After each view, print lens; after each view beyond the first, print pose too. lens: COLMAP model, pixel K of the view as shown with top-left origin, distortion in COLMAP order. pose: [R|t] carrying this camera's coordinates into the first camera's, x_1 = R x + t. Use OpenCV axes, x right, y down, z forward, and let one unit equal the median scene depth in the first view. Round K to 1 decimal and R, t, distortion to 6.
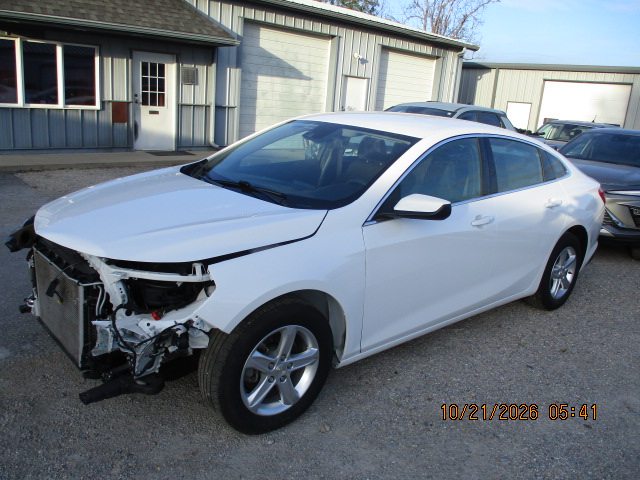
lens RADIAL K [[540.0, 0, 320.0], [0, 540.0, 240.0], [0, 0, 1]] dist [-0.032549, 0.004436]
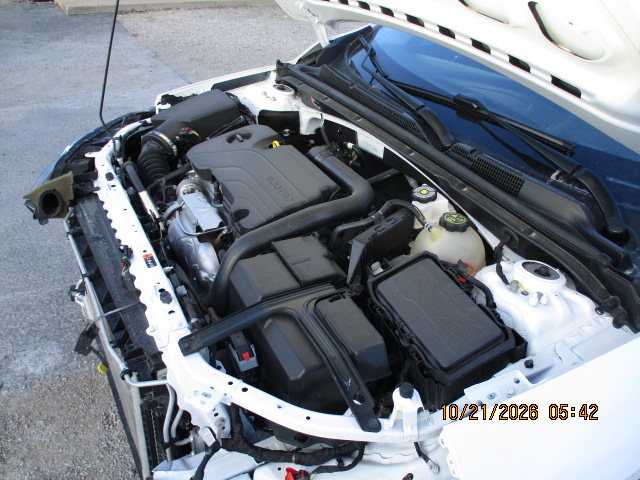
lens RADIAL K [[540.0, 0, 320.0], [0, 540.0, 240.0], [0, 0, 1]] dist [-0.032549, 0.004436]
pose [[0.977275, 0.096882, -0.188543, -0.047685], [-0.038735, 0.956088, 0.290508, -0.034500], [0.208408, -0.276603, 0.938113, 0.140813]]
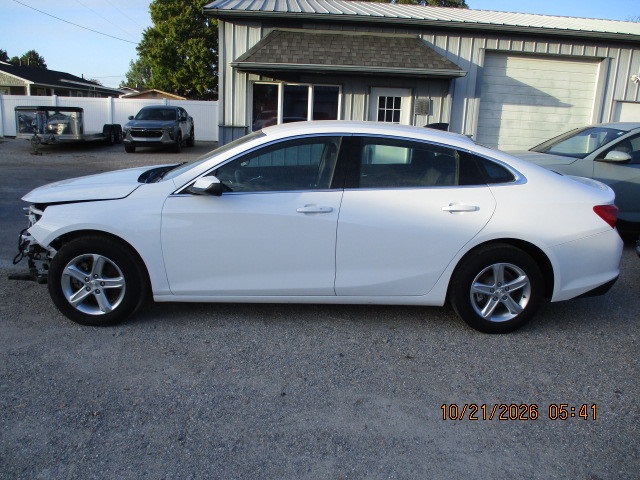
lens RADIAL K [[534.0, 0, 317.7], [0, 534.0, 246.4], [0, 0, 1]] dist [-0.036368, 0.012308]
pose [[0.784499, 0.108427, -0.610577, 0.306633], [-0.143342, 0.989637, -0.008432, 0.014831], [0.603336, 0.094136, 0.791912, 0.049695]]
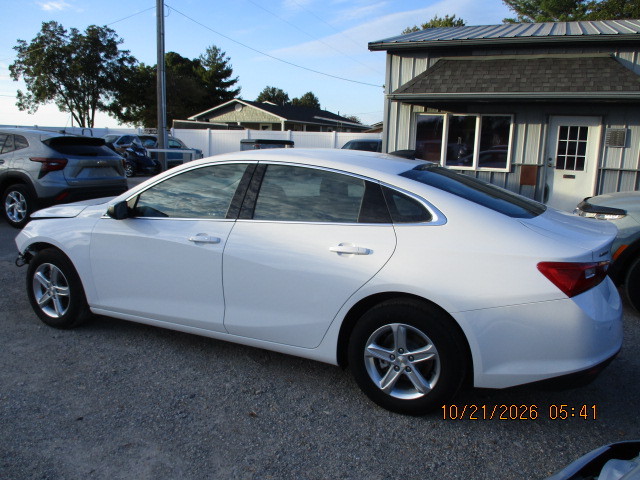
lens RADIAL K [[540.0, 0, 320.0], [0, 540.0, 240.0], [0, 0, 1]] dist [-0.032549, 0.004436]
pose [[0.414801, 0.109071, -0.903351, 0.420130], [-0.238628, 0.971081, 0.007675, -0.029234], [0.878064, 0.212381, 0.428833, 0.235897]]
